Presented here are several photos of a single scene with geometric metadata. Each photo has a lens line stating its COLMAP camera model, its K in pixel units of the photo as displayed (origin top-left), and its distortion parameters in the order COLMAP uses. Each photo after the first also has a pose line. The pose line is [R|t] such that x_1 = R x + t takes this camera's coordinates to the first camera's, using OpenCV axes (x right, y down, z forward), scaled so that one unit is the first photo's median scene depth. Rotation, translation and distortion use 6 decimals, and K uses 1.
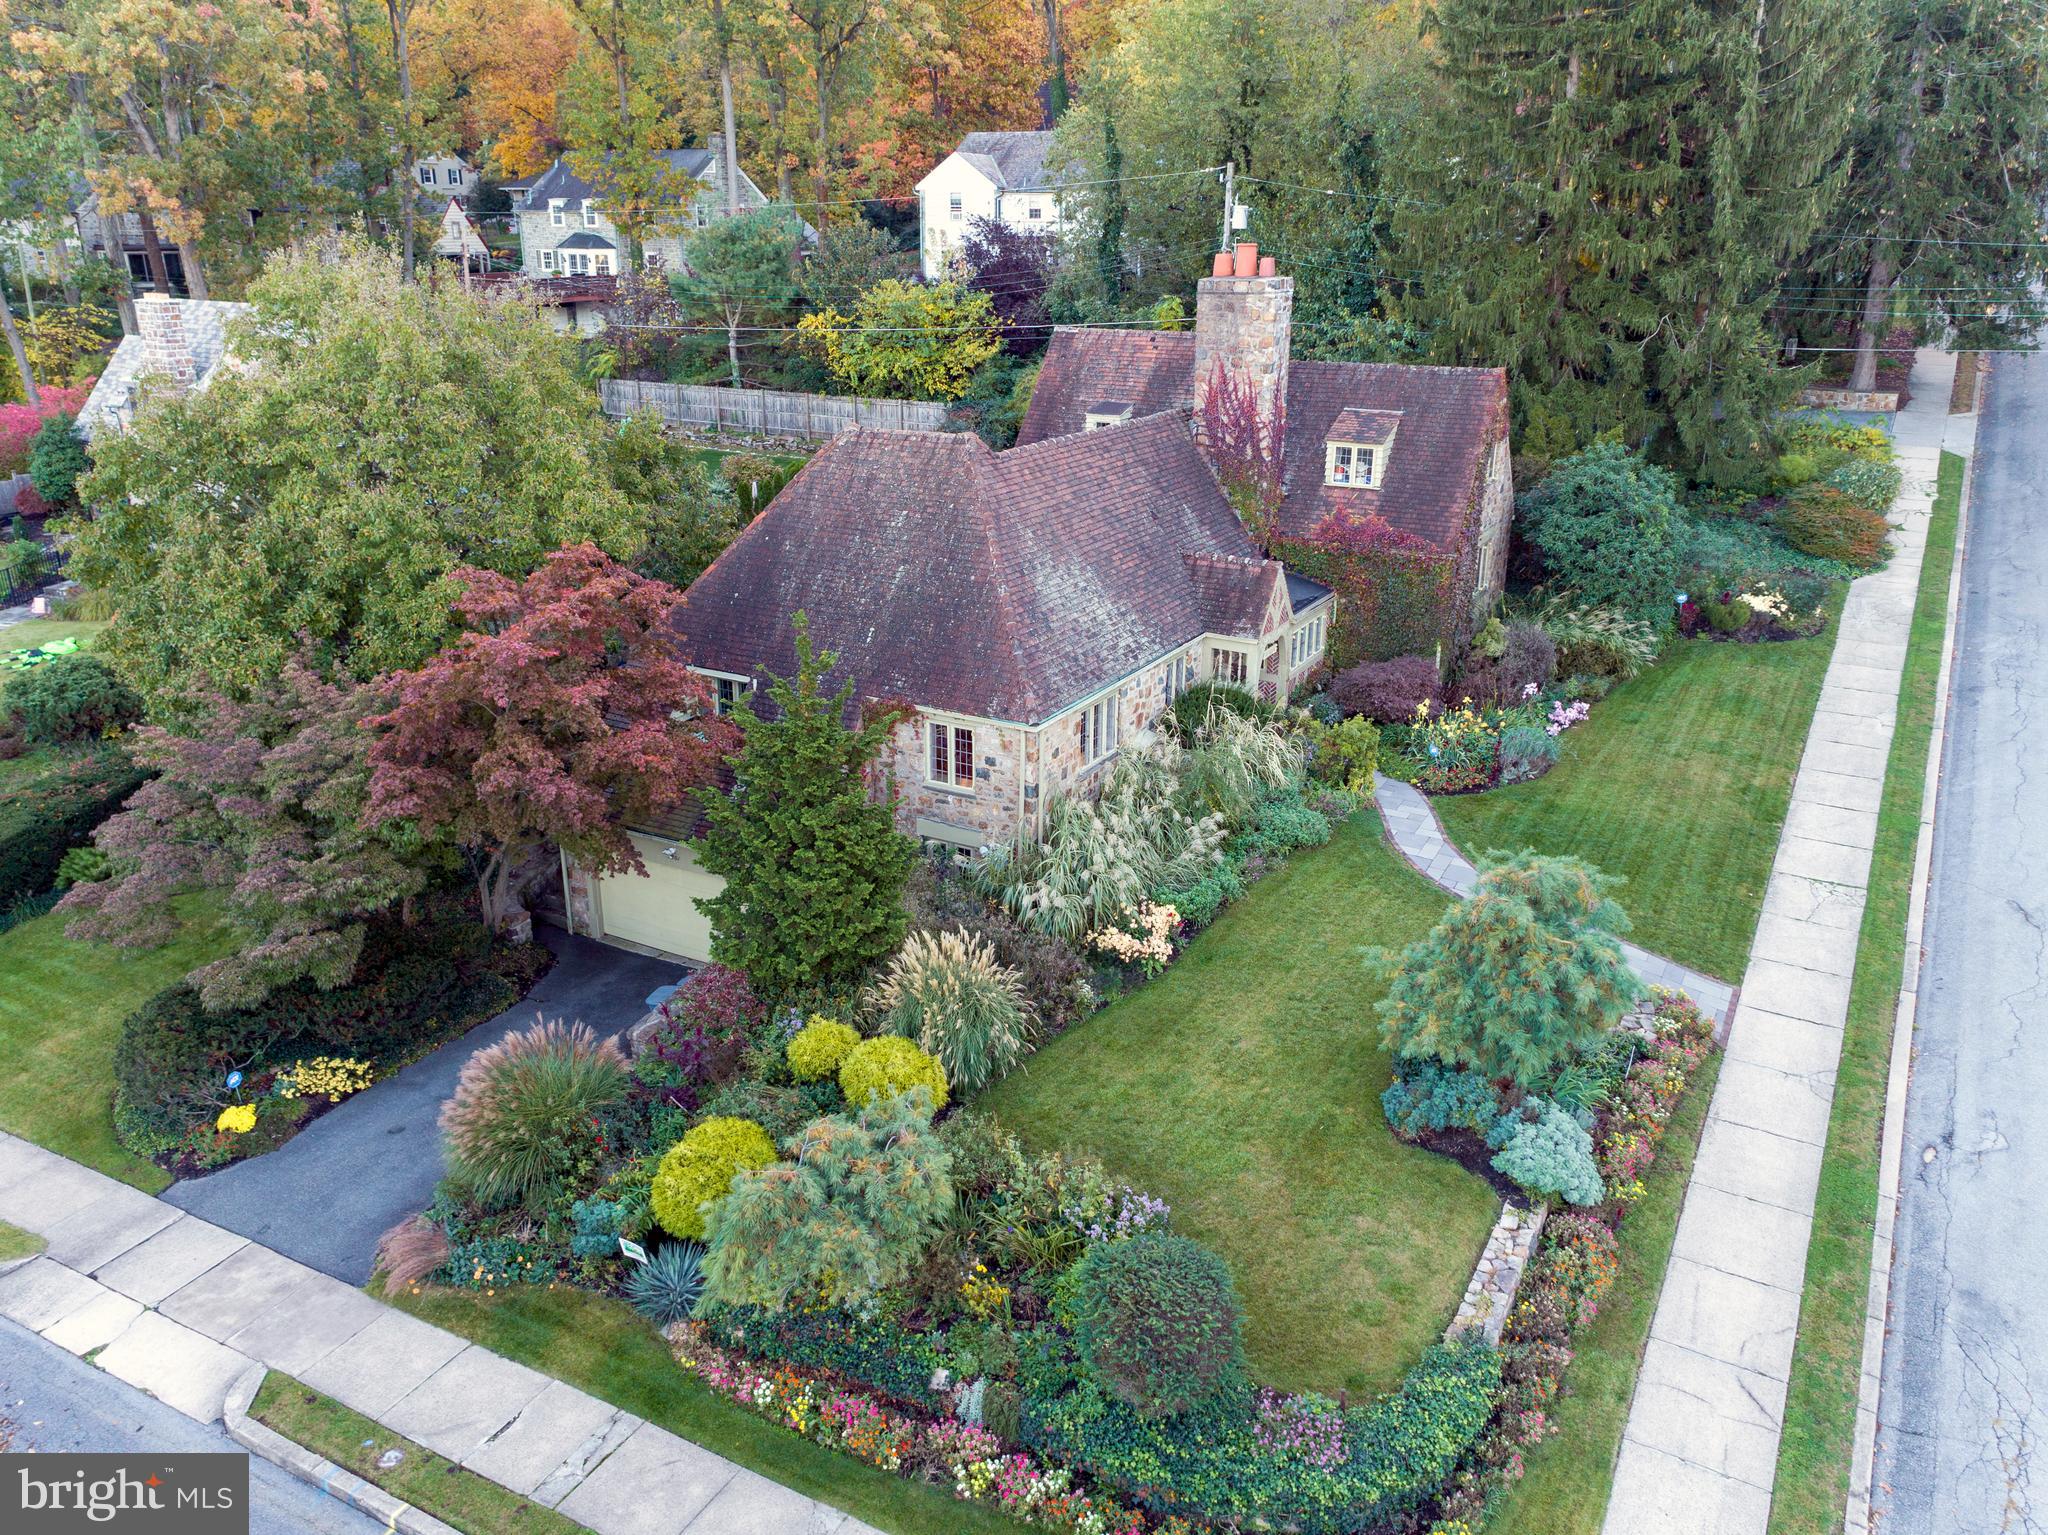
lens RADIAL K [[1544.8, 0, 1025.2], [0, 1544.8, 757.9], [0, 0, 1]] dist [0.021007, 0.015358]
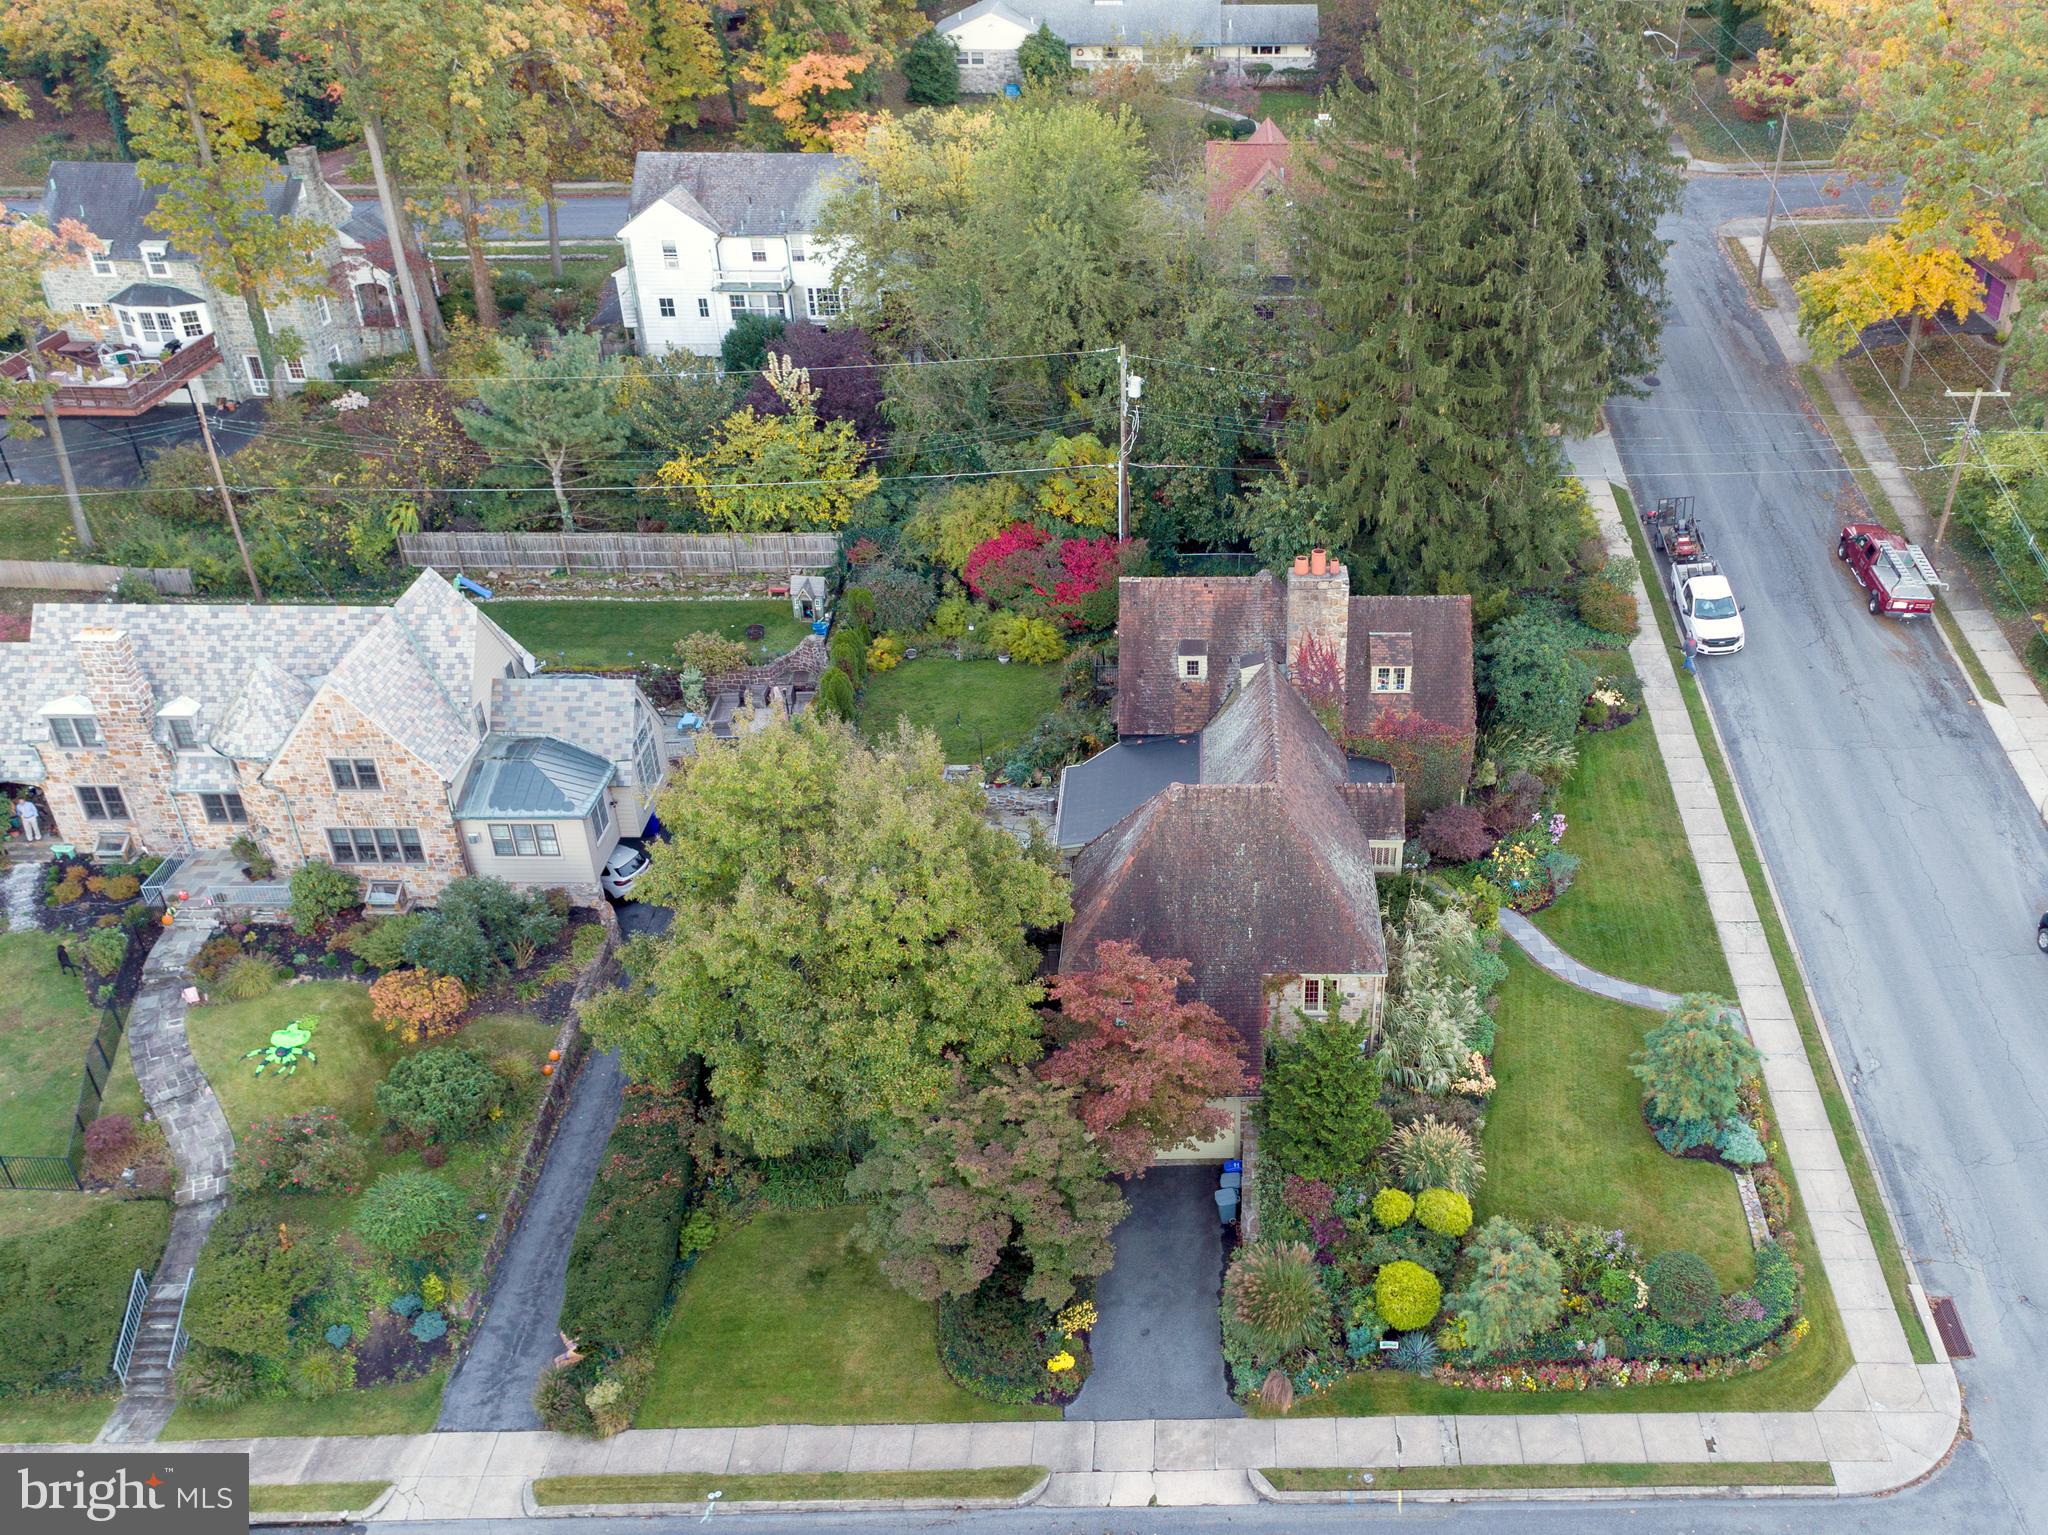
lens RADIAL K [[1807.9, 0, 1206.3], [0, 1807.9, 888.8], [0, 0, 1]] dist [0.026989, 0.005497]
pose [[0.869386, -0.272385, 0.412279, -0.878380], [0.167547, 0.947418, 0.272630, -0.626211], [-0.464861, -0.167944, 0.869310, -0.545290]]
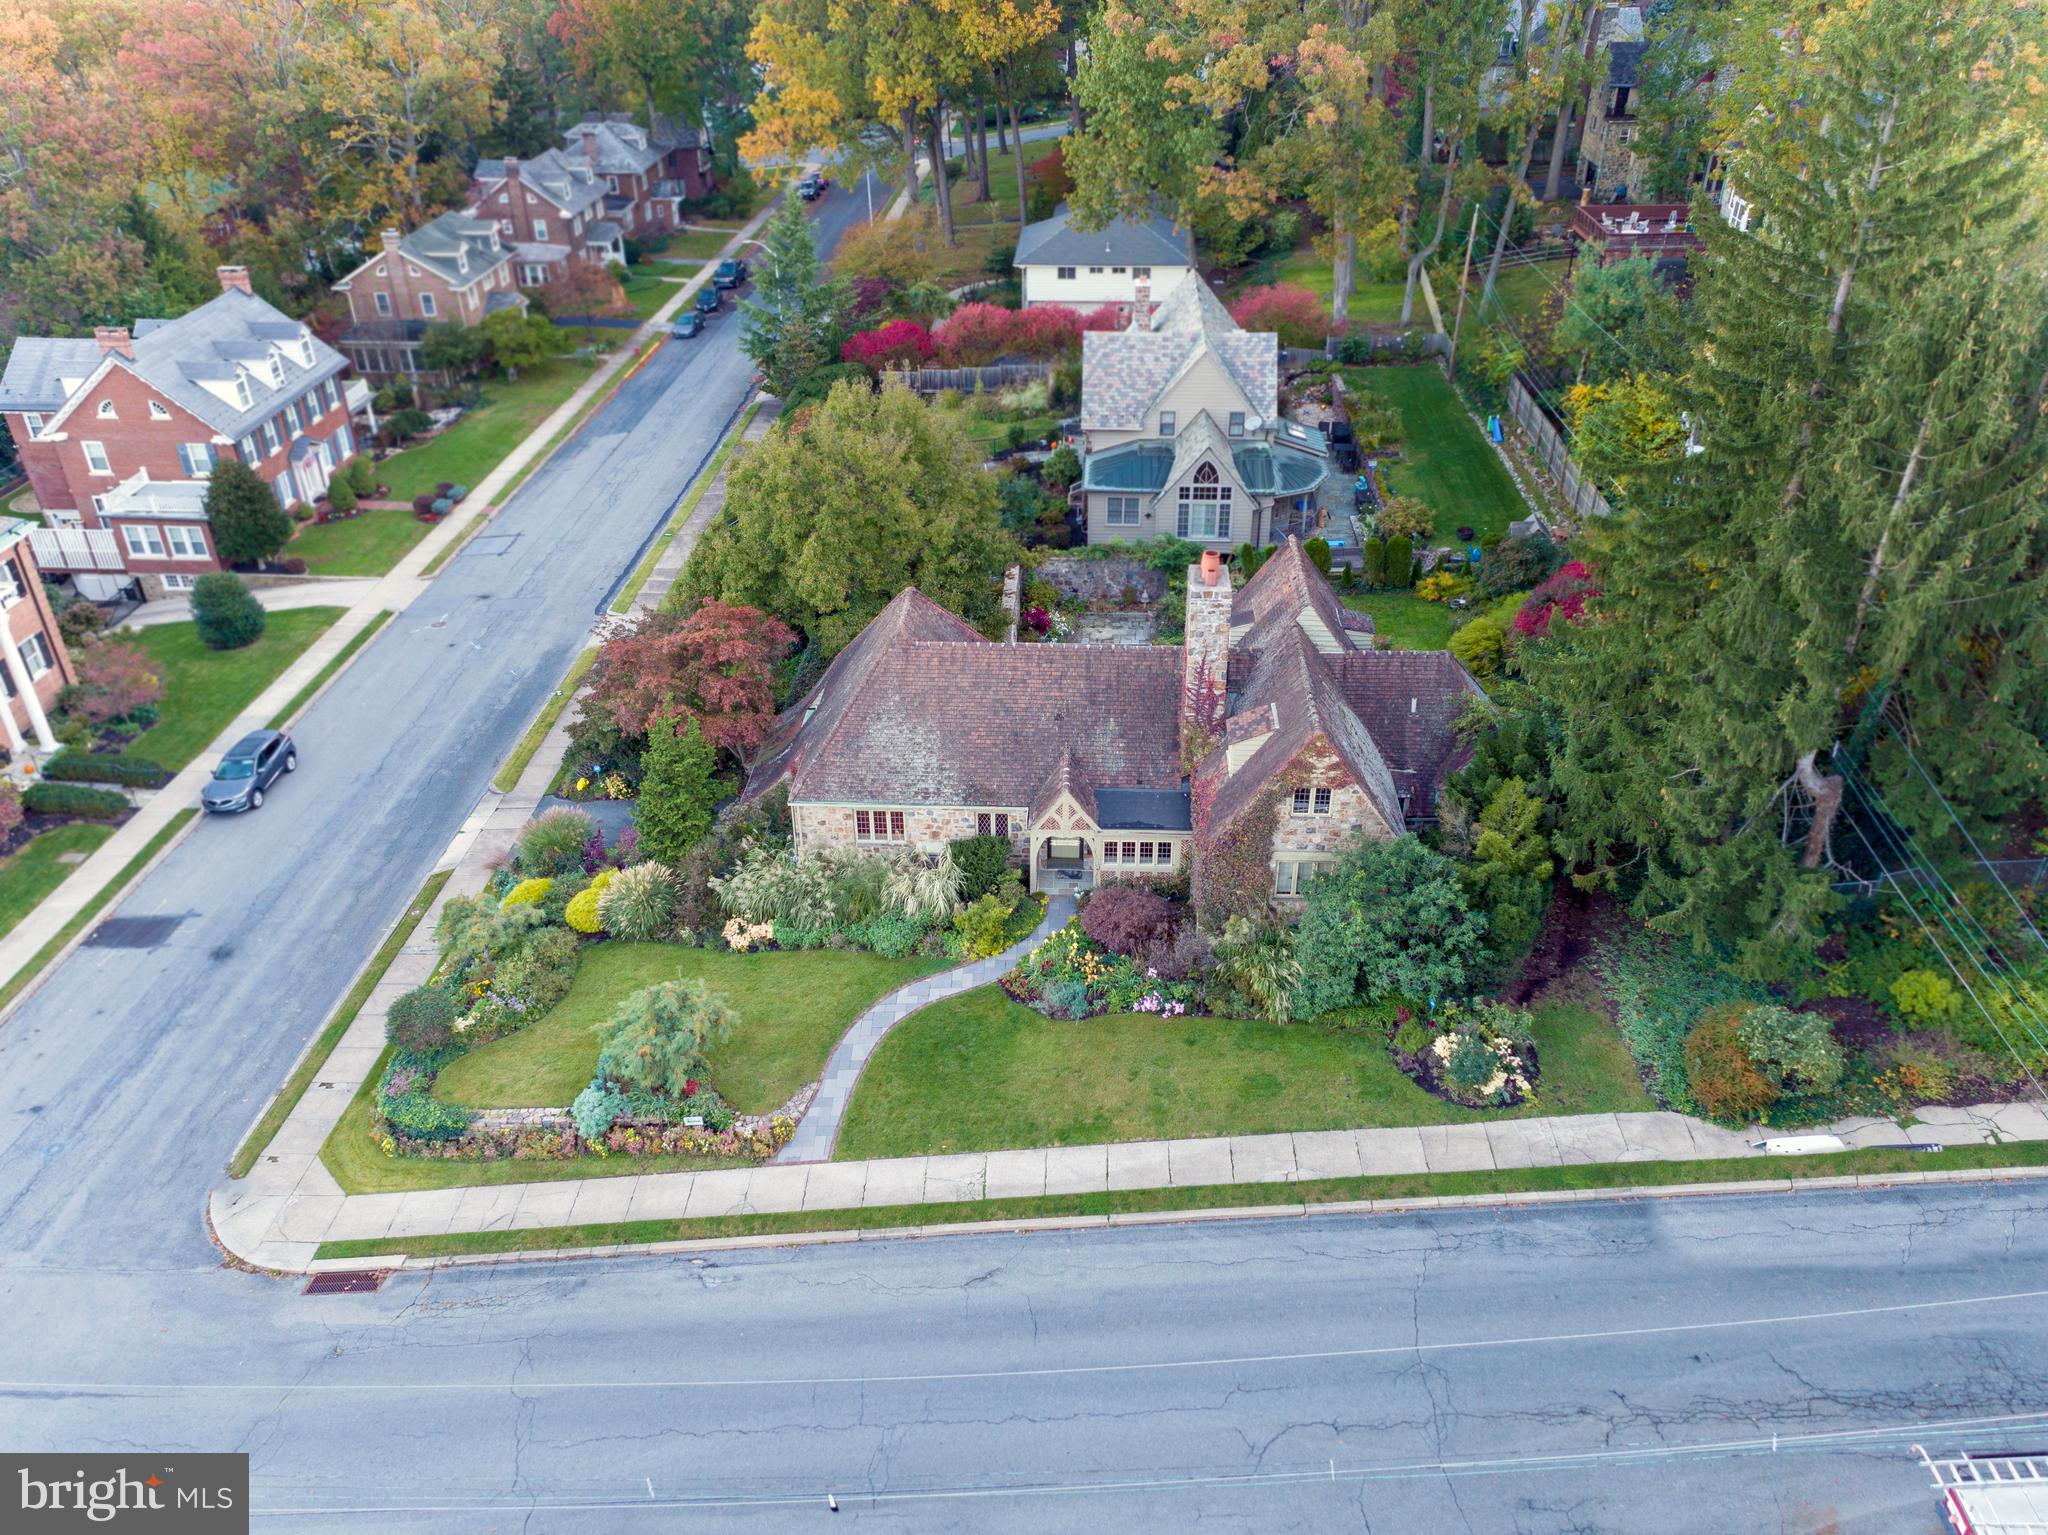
lens RADIAL K [[1544.8, 0, 1025.2], [0, 1544.8, 757.9], [0, 0, 1]] dist [0.021007, 0.015358]
pose [[0.450823, 0.458927, -0.765601, 1.360438], [-0.288001, 0.886621, 0.361882, -0.730321], [0.844876, 0.057349, 0.531880, 0.271020]]
